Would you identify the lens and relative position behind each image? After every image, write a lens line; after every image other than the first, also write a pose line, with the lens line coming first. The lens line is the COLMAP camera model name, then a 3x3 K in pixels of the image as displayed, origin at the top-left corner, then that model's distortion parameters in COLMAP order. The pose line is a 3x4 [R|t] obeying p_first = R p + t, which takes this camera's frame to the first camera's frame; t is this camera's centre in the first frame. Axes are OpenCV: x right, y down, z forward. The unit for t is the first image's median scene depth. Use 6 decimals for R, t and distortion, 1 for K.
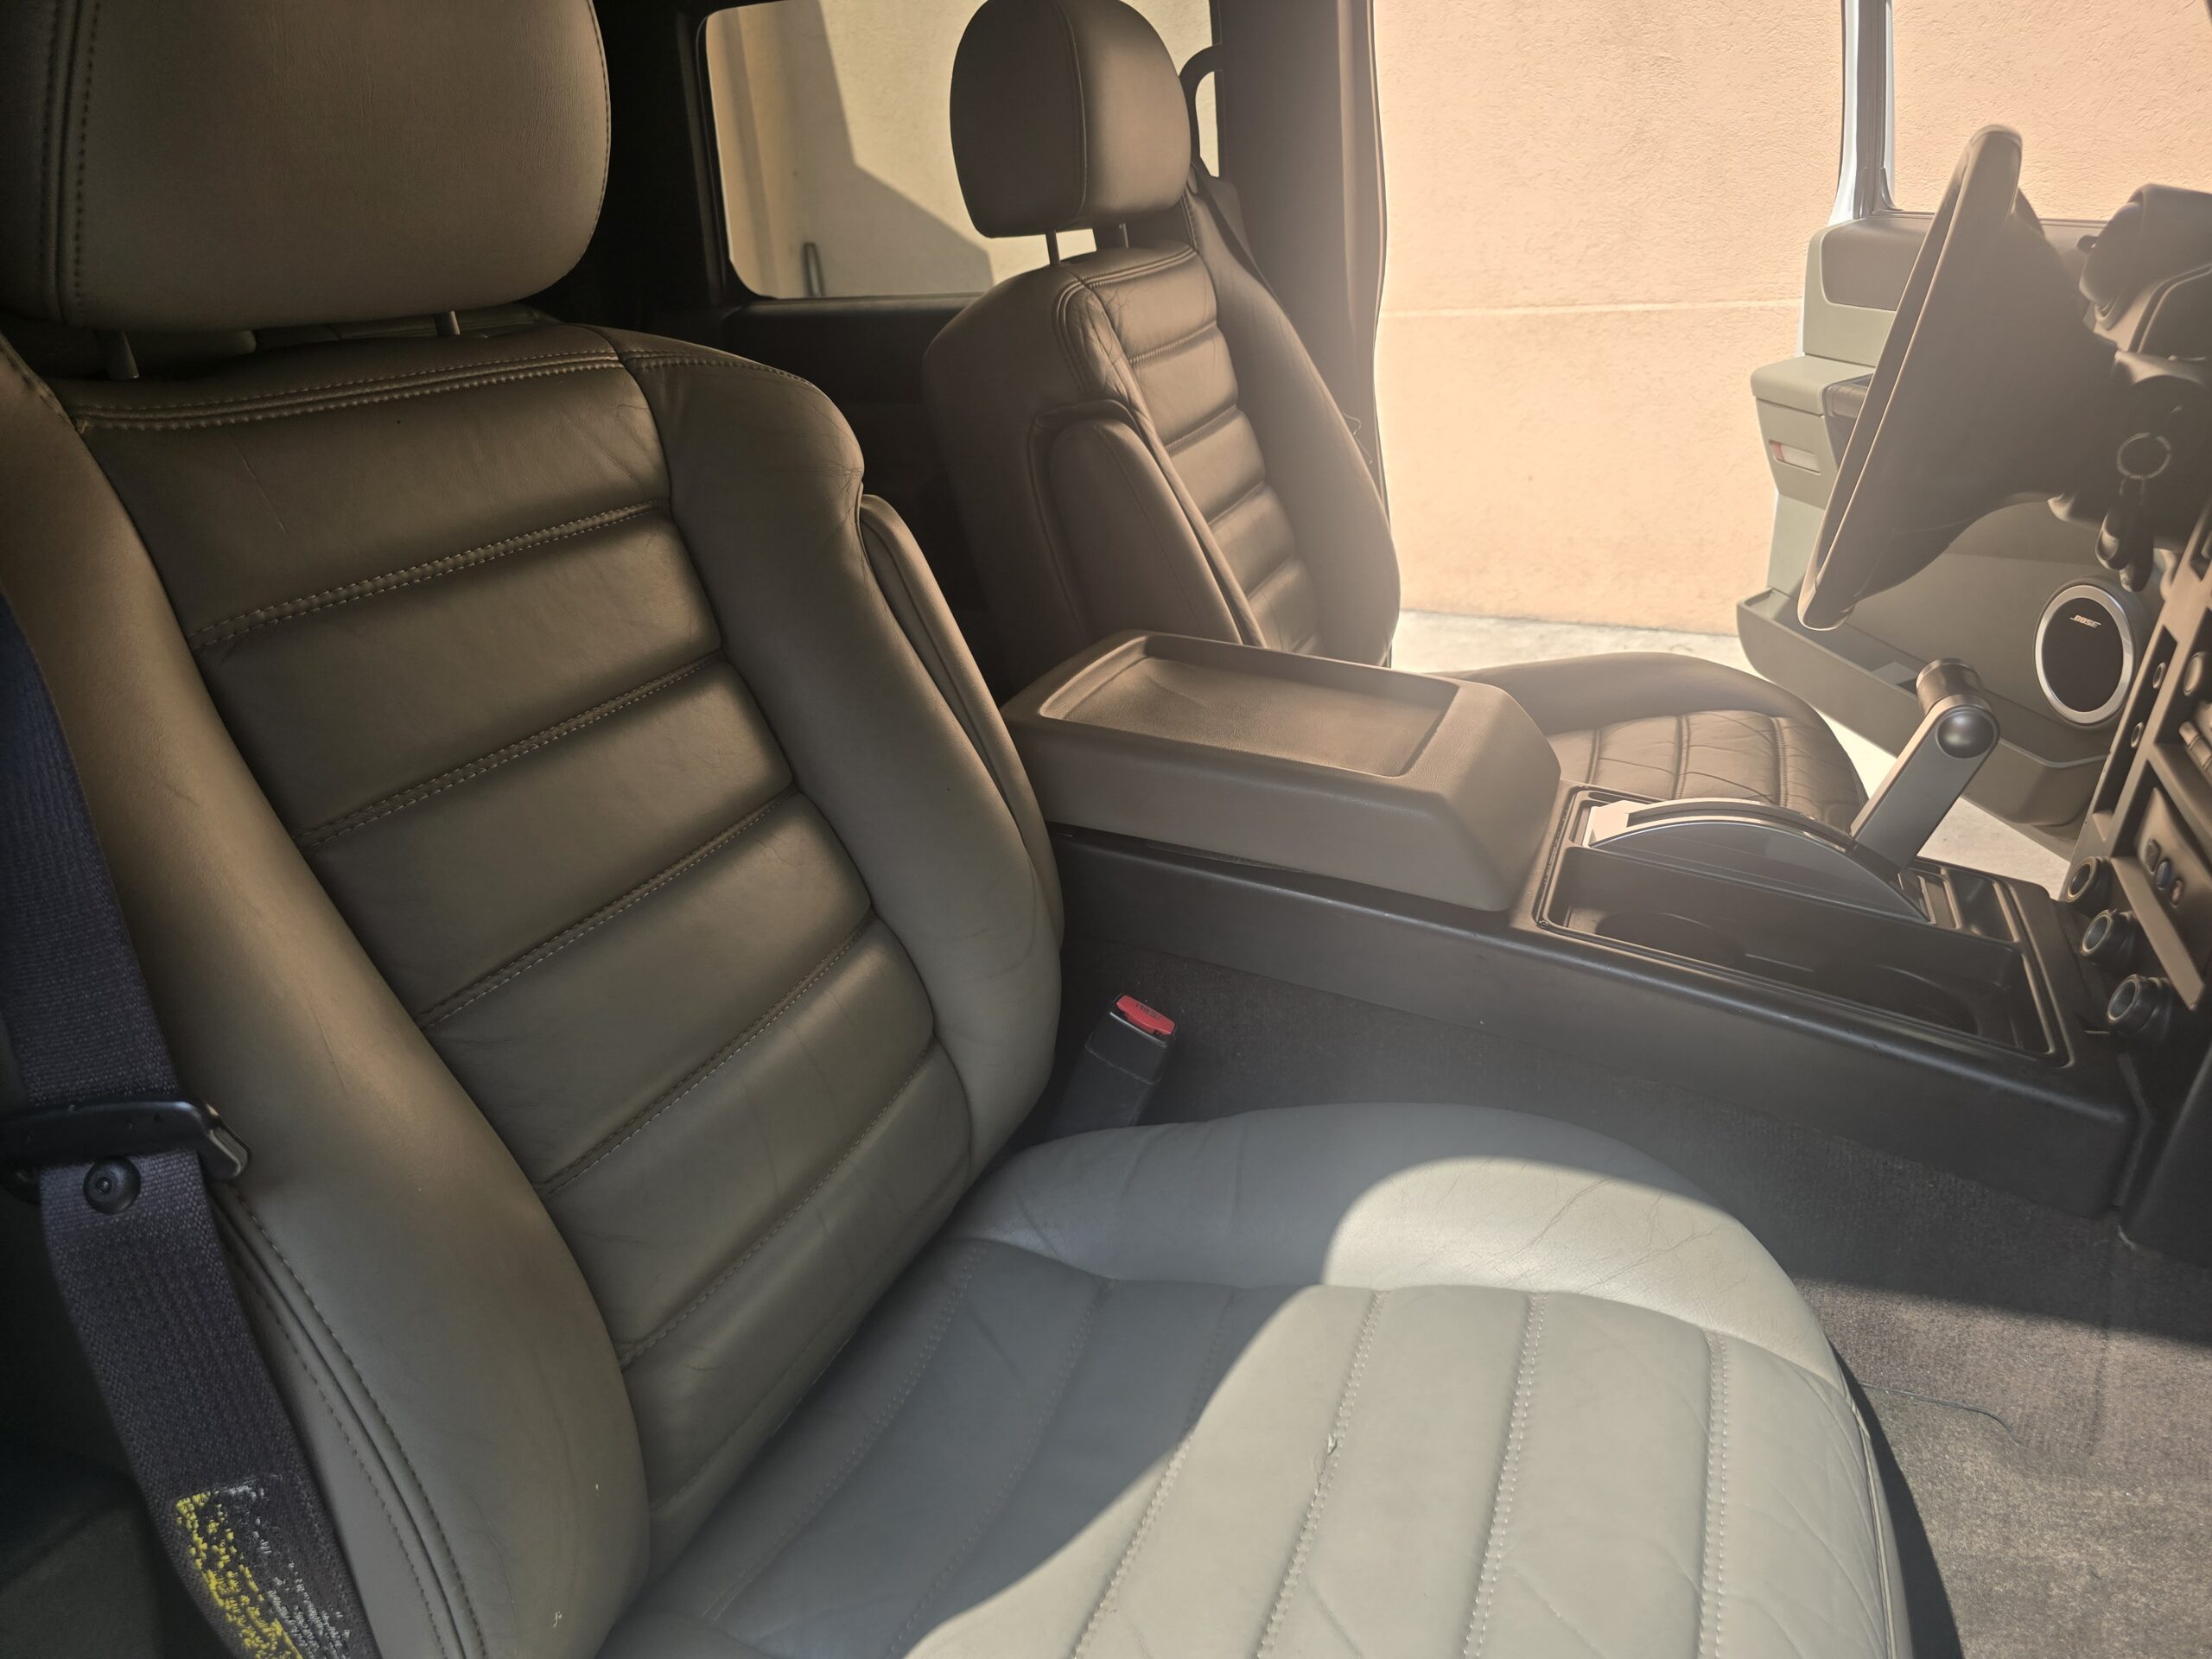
lens RADIAL K [[1494.6, 0, 1107.4], [0, 1494.6, 780.0], [0, 0, 1]] dist [0.061844, -0.044698]
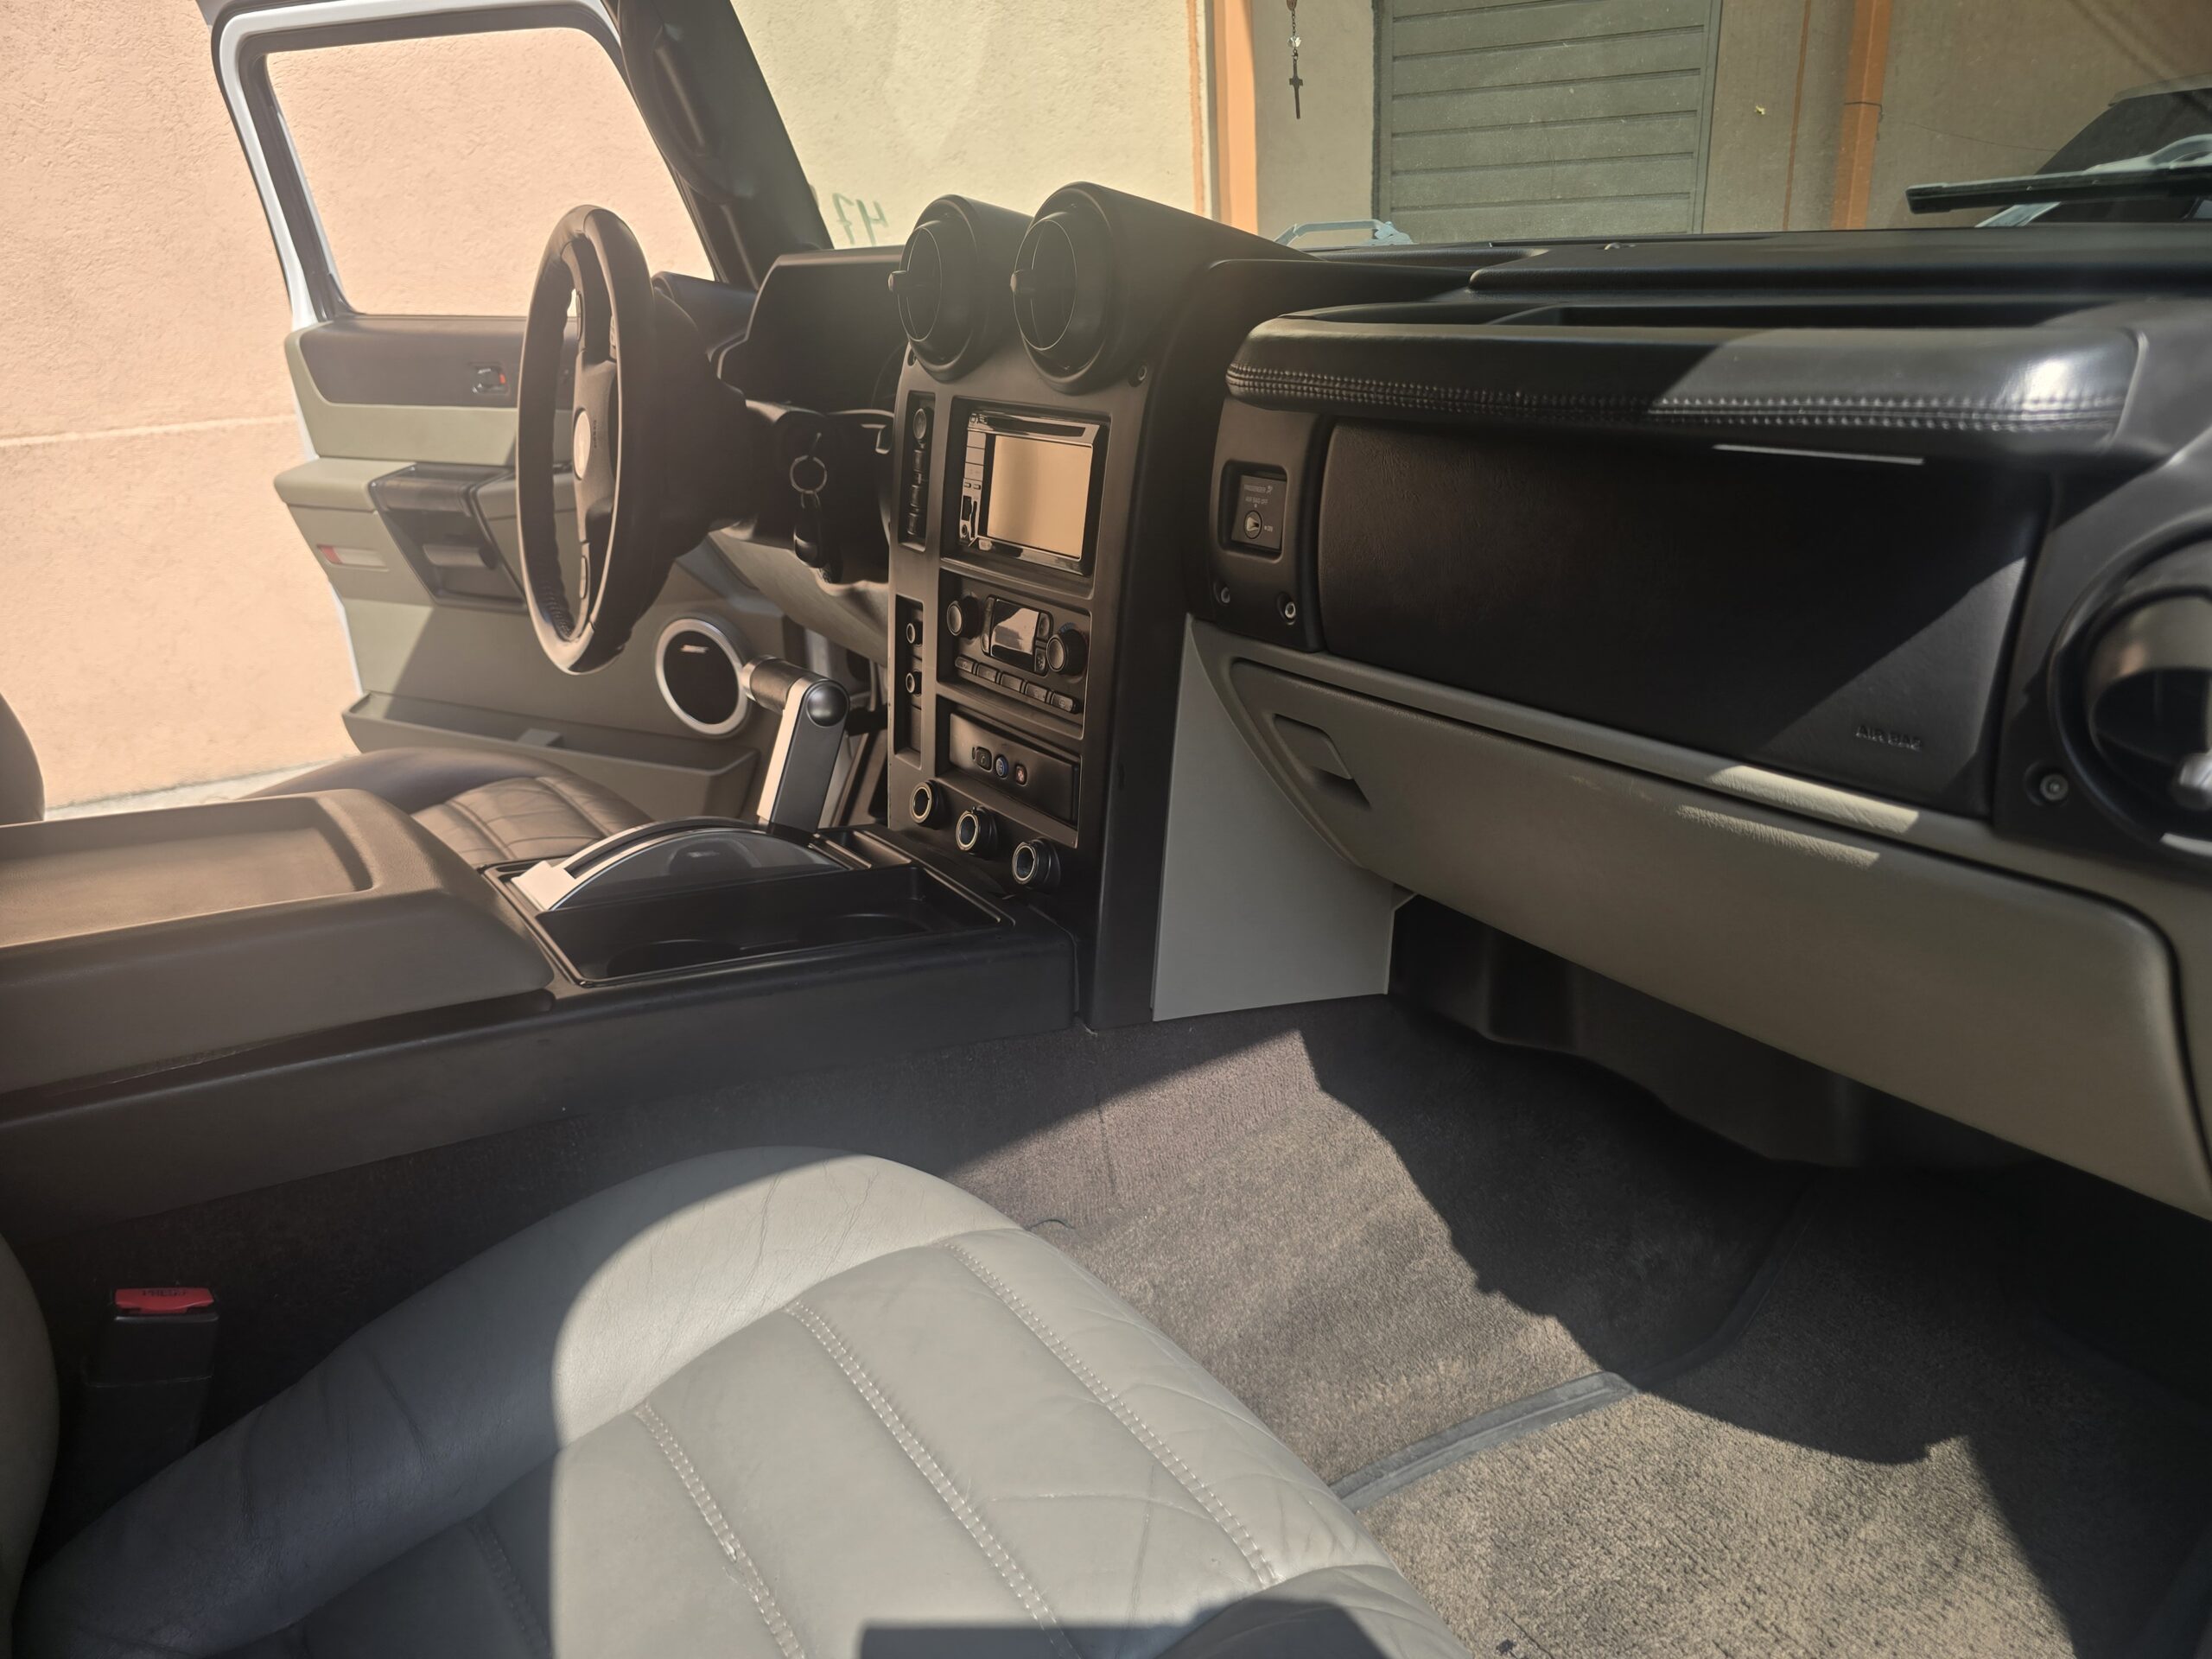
lens RADIAL K [[1511.7, 0, 1097.8], [0, 1511.7, 813.7], [0, 0, 1]] dist [0.039563, -0.037412]
pose [[0.563994, -0.262877, 0.782820, -0.096631], [0.310559, 0.945905, 0.093895, 0.001572], [-0.765156, 0.190156, 0.615123, 0.056151]]
